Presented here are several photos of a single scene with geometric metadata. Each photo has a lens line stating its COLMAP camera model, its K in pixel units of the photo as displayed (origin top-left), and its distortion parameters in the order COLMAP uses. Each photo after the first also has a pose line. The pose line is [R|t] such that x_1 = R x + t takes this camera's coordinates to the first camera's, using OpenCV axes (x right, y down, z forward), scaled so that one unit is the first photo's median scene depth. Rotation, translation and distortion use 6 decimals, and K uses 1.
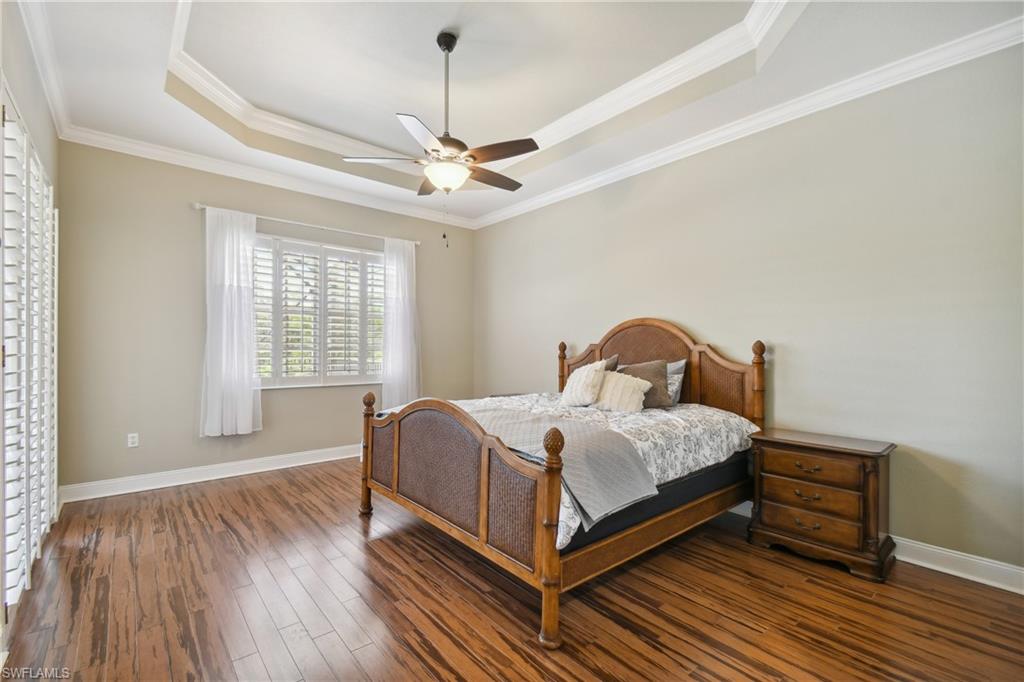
lens RADIAL K [[450.3, 0, 515.3], [0, 450.3, 342.0], [0, 0, 1]] dist [0.050932, -0.026509]
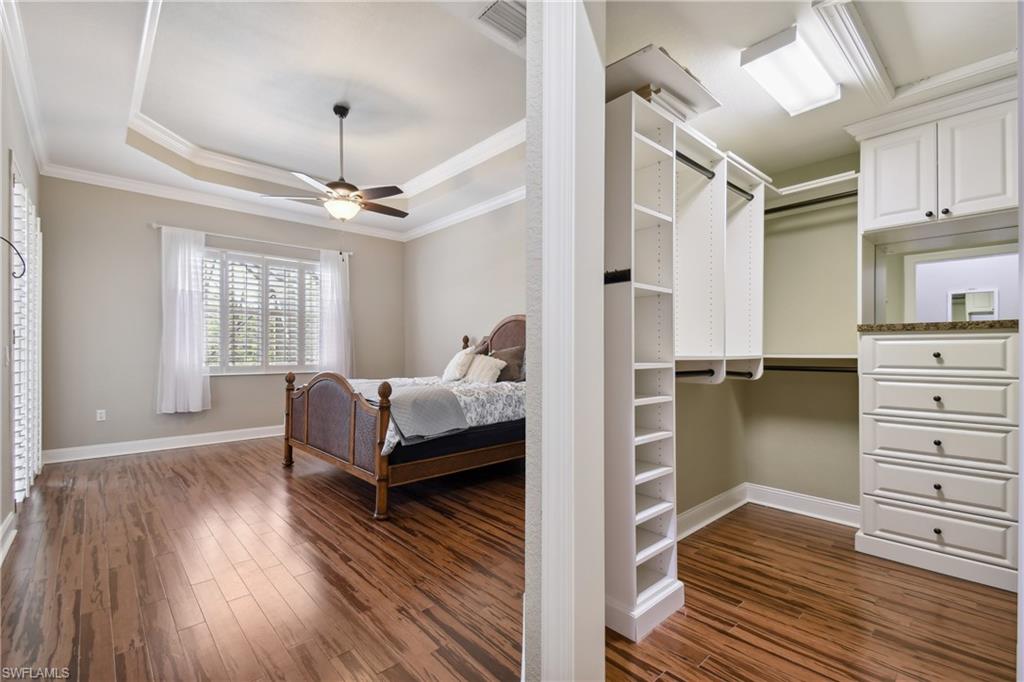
lens RADIAL K [[450.3, 0, 515.3], [0, 450.3, 342.0], [0, 0, 1]] dist [0.050932, -0.026509]
pose [[0.999113, -0.007516, 0.041445, 0.294170], [0.007829, 0.999942, -0.007388, 0.043362], [-0.041387, 0.007706, 0.999113, -0.360809]]
